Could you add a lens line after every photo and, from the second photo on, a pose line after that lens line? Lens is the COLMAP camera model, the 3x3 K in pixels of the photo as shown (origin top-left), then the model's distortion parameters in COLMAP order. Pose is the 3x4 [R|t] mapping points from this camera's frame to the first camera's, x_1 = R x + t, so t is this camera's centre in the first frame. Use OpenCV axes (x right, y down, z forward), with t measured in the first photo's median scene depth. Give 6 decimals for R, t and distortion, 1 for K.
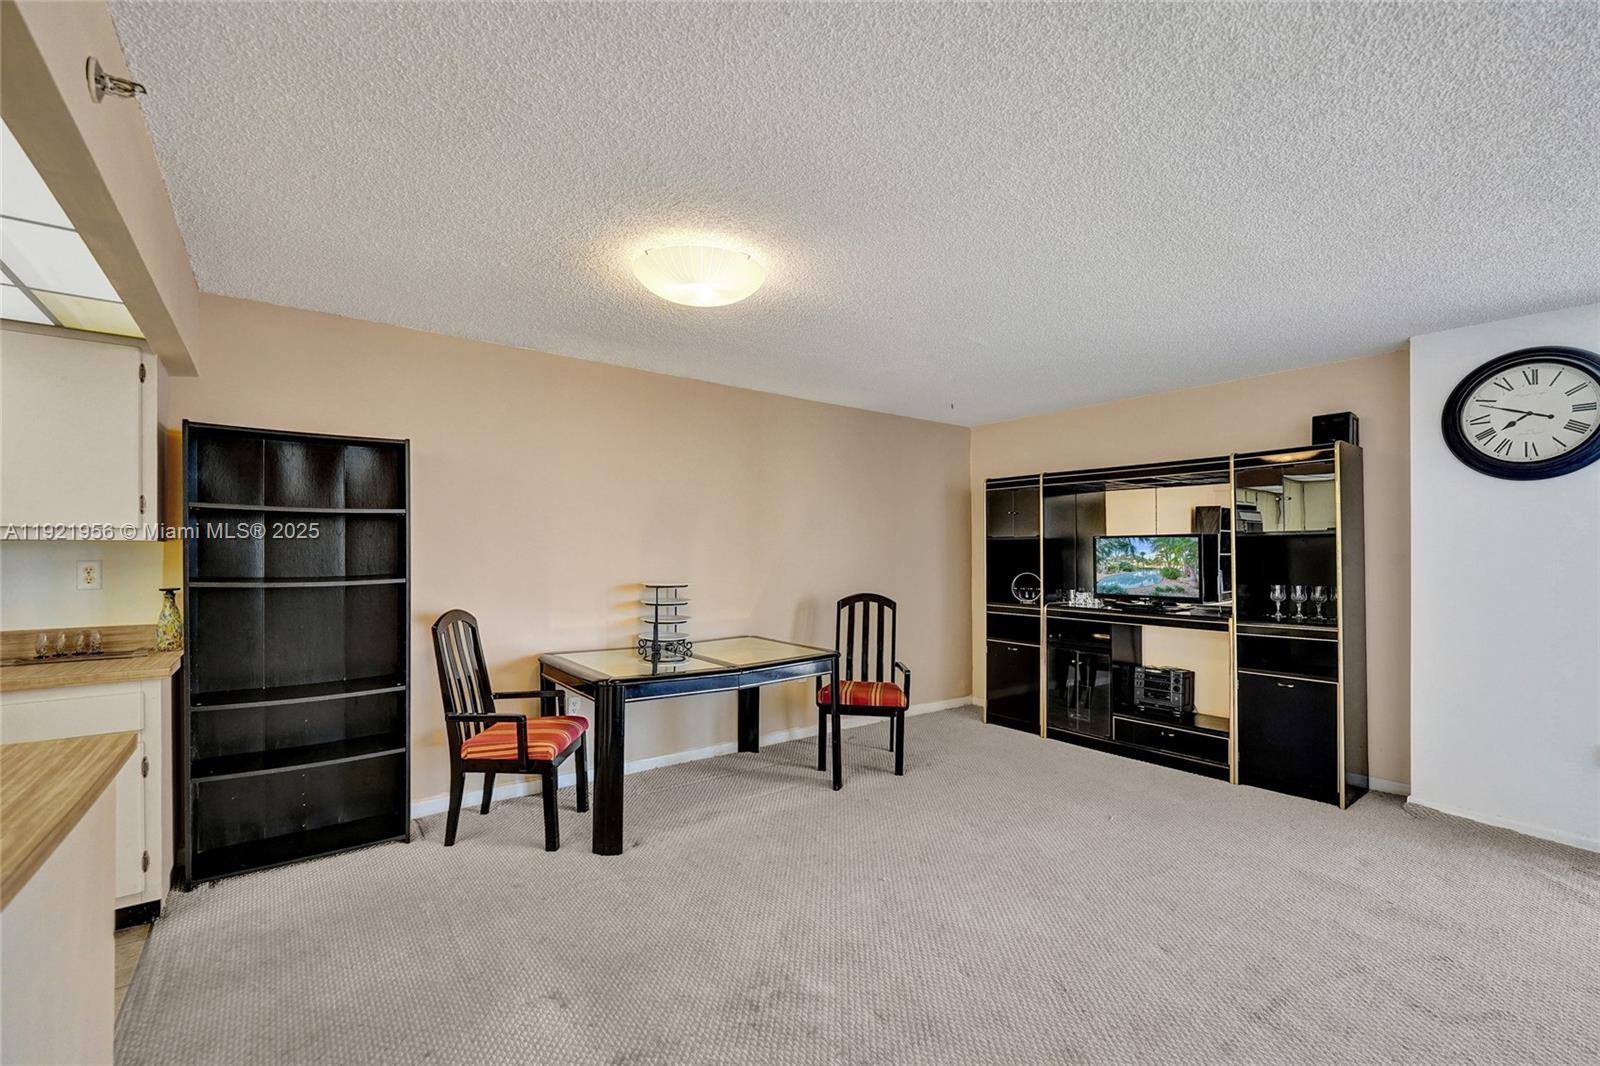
lens RADIAL K [[683.4, 0, 804.0], [0, 683.4, 549.5], [0, 0, 1]] dist [-0.001502, 0.000209]
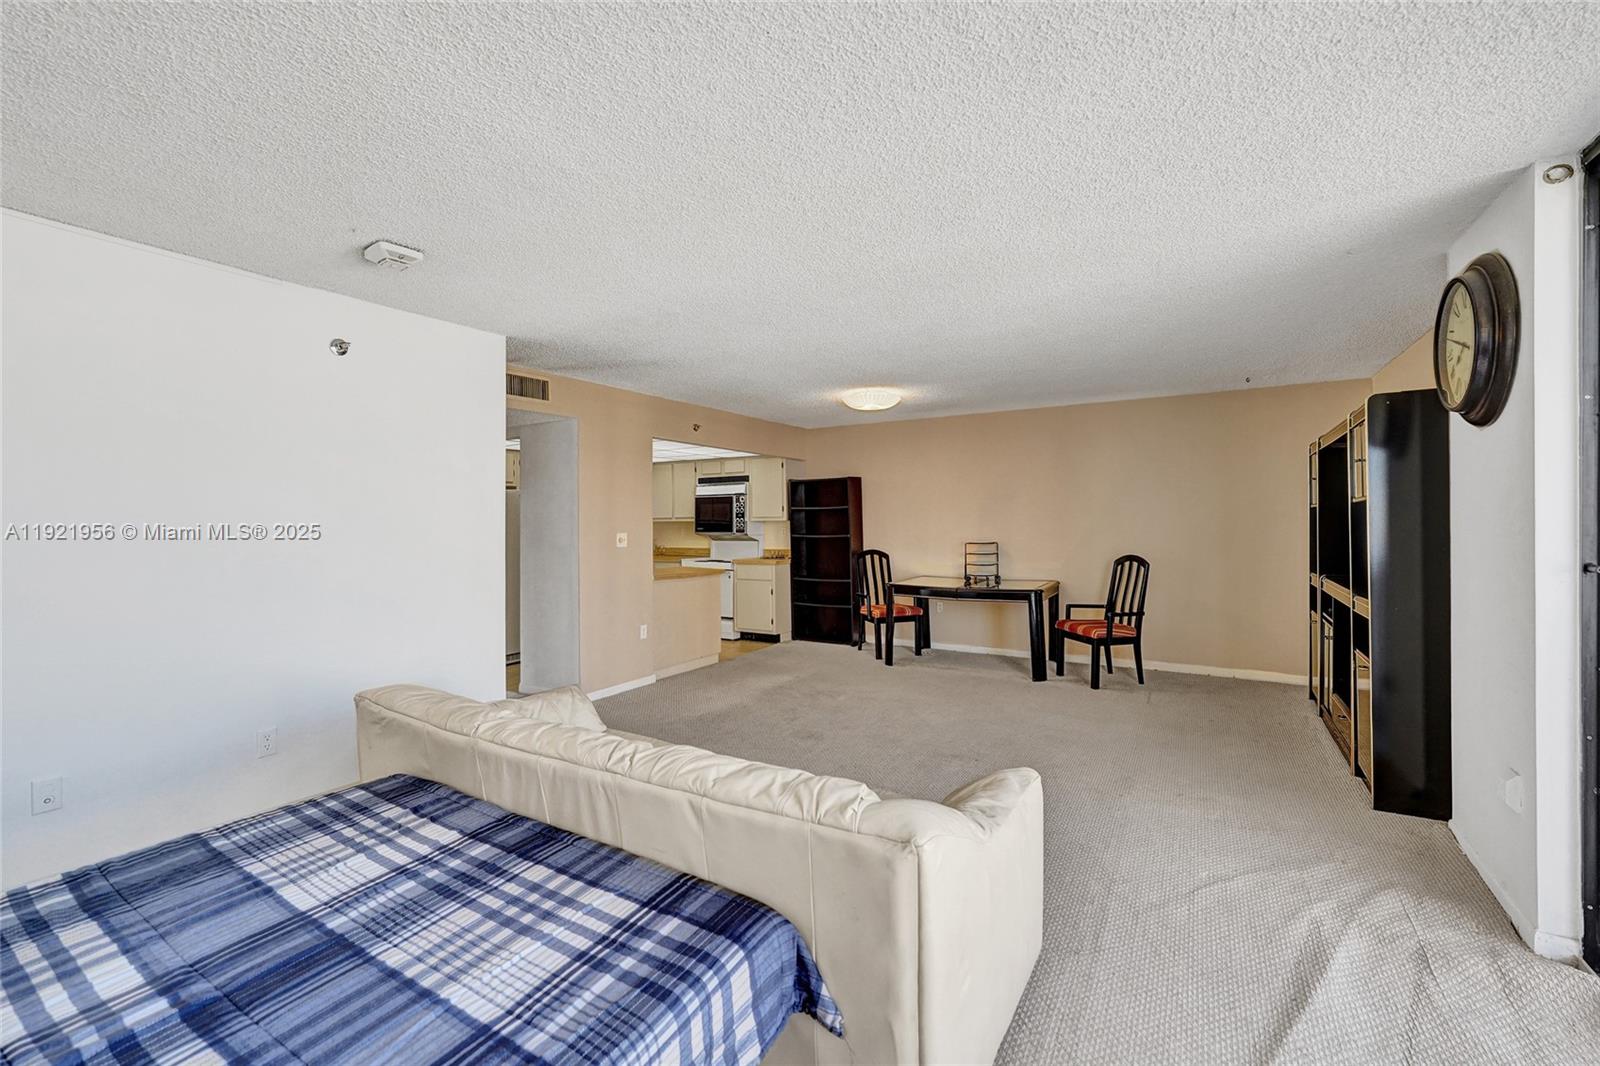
lens RADIAL K [[675.6, 0, 796.7], [0, 675.6, 522.8], [0, 0, 1]] dist [-0.006335, 0.000321]
pose [[0.352217, -0.004420, -0.935908, 1.200981], [0.012223, 0.999925, -0.000122, -0.001749], [0.935839, -0.011397, 0.352244, -0.008313]]
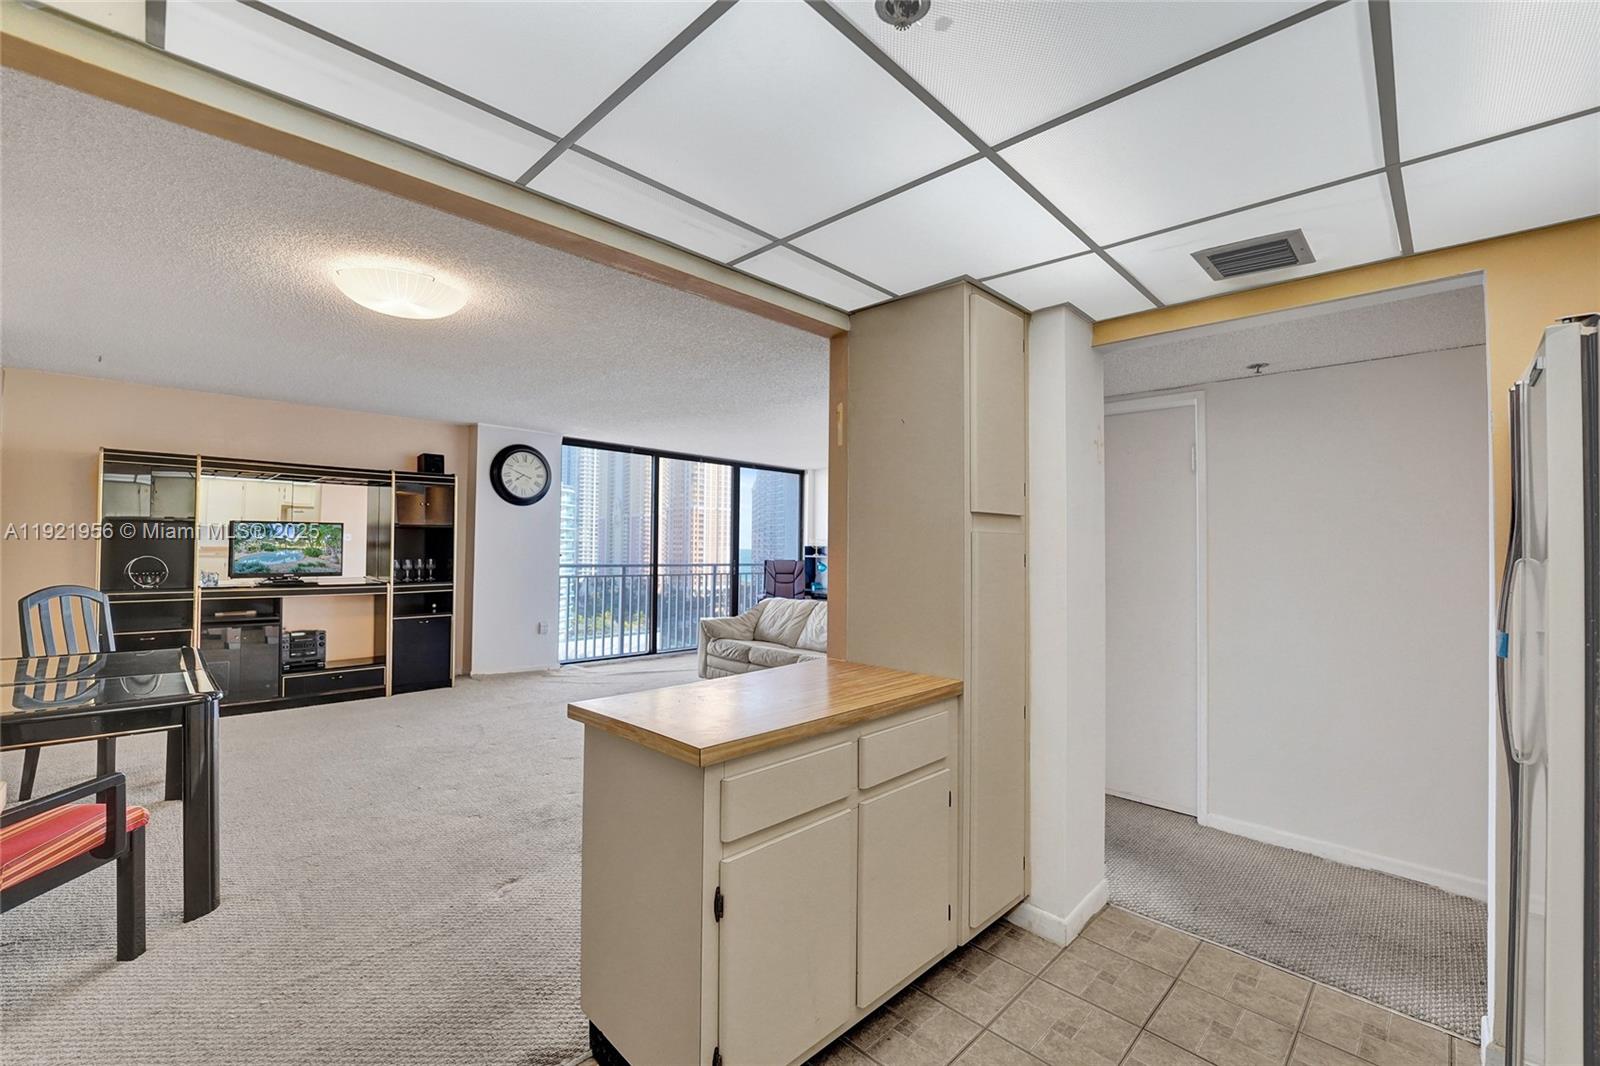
lens RADIAL K [[658.8, 0, 797.5], [0, 658.8, 530.8], [0, 0, 1]] dist [-0.024476, 0.003440]
pose [[-0.125002, 0.017521, 0.992002, -0.854618], [-0.019586, 0.999606, -0.020124, 0.000725], [-0.991963, -0.021945, -0.124609, 0.313098]]
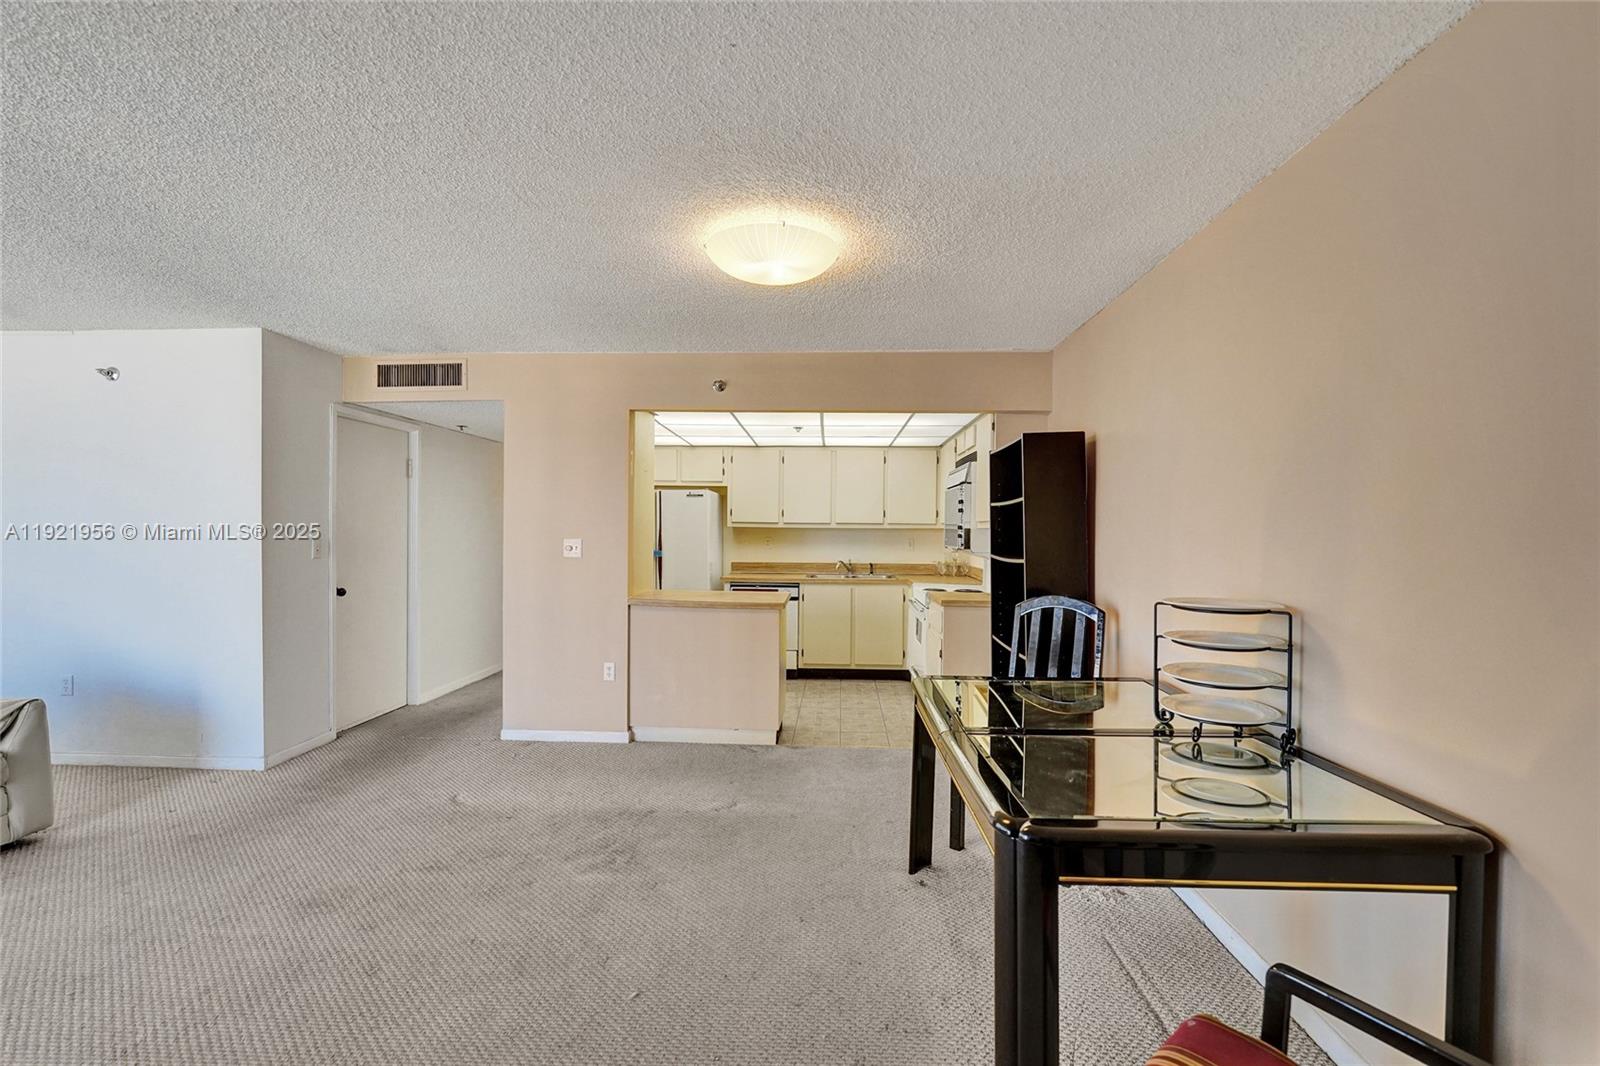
lens RADIAL K [[673.6, 0, 792.0], [0, 673.6, 537.9], [0, 0, 1]] dist [-0.003218, -0.000078]
pose [[-0.656875, -0.000471, -0.753999, 0.372869], [-0.008504, 0.999941, 0.006784, 0.002720], [0.753951, 0.010868, -0.656840, 1.098008]]
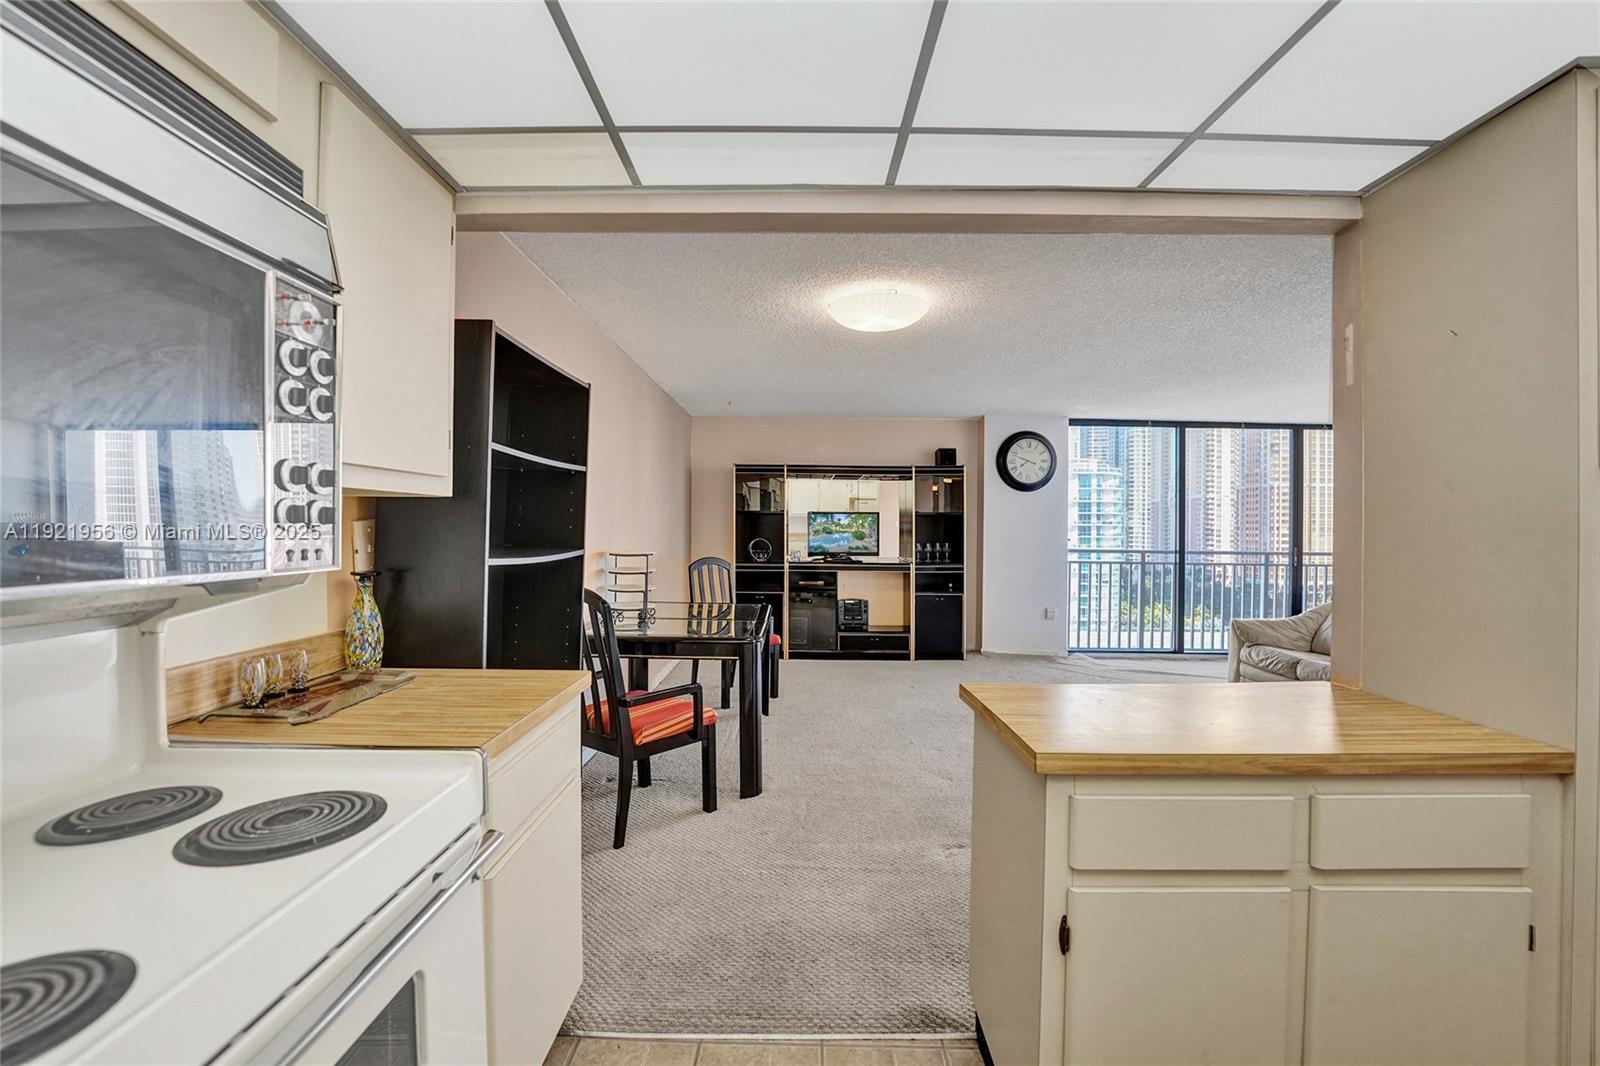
lens RADIAL K [[658.8, 0, 797.5], [0, 658.8, 530.8], [0, 0, 1]] dist [-0.024476, 0.003440]
pose [[0.617238, -0.004495, 0.786764, -0.814576], [-0.009846, 0.999861, 0.013437, 0.002399], [-0.786715, -0.016041, 0.617108, 0.222716]]
